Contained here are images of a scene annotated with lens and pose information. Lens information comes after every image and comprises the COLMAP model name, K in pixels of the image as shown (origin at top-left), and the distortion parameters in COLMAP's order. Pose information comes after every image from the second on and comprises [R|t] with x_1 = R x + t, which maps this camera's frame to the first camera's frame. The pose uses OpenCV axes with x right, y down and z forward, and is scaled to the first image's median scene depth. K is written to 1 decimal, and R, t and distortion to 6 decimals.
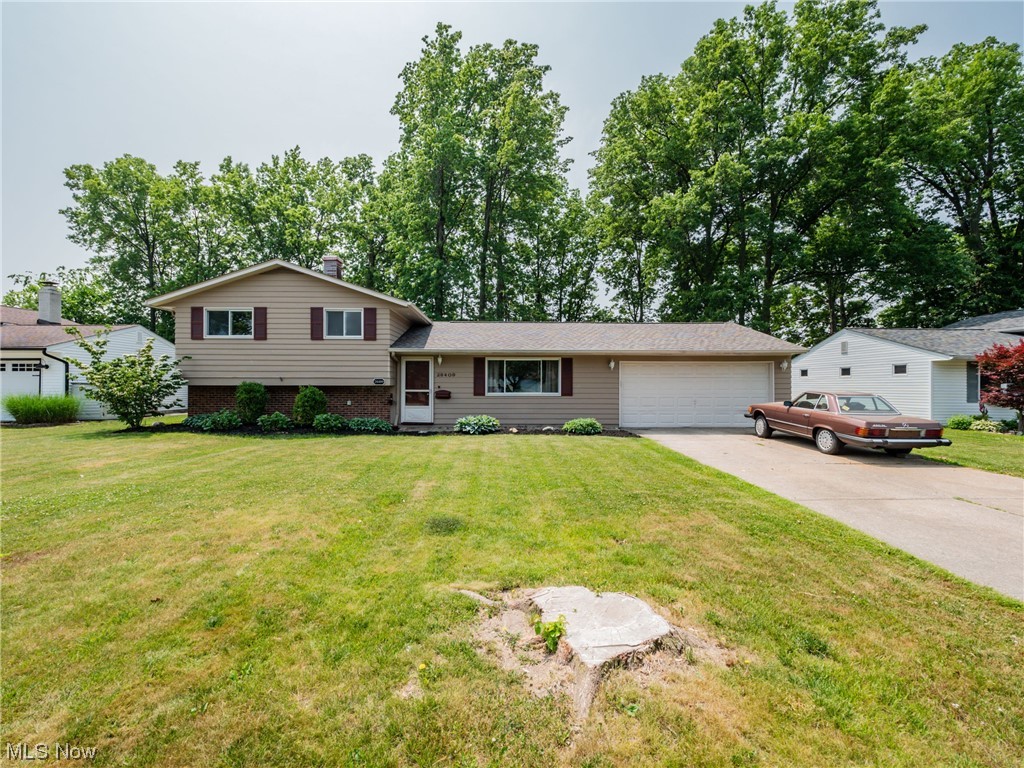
lens RADIAL K [[423.0, 0, 512.0], [0, 423.0, 384.0], [0, 0, 1]] dist [-0.002866, -0.000494]
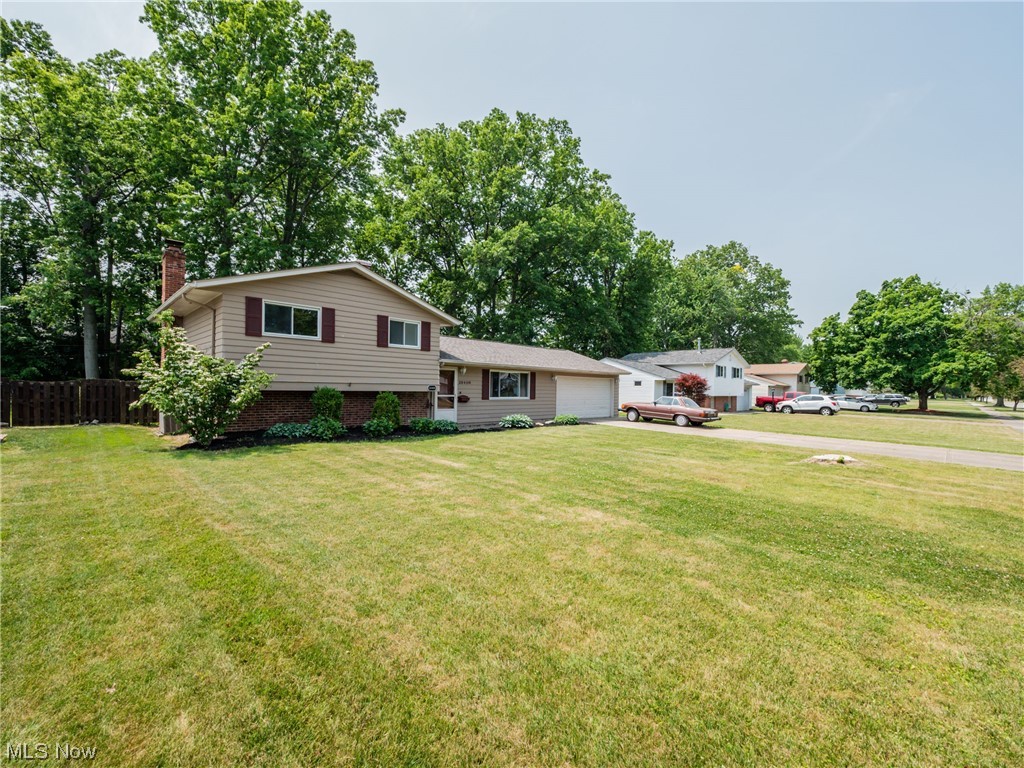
lens RADIAL K [[423.0, 0, 512.0], [0, 423.0, 384.0], [0, 0, 1]] dist [-0.002866, -0.000494]
pose [[0.743043, 0.017268, 0.669021, -0.916306], [-0.015895, 0.999840, -0.008154, -0.010207], [-0.669055, -0.004576, 0.743198, 0.018481]]
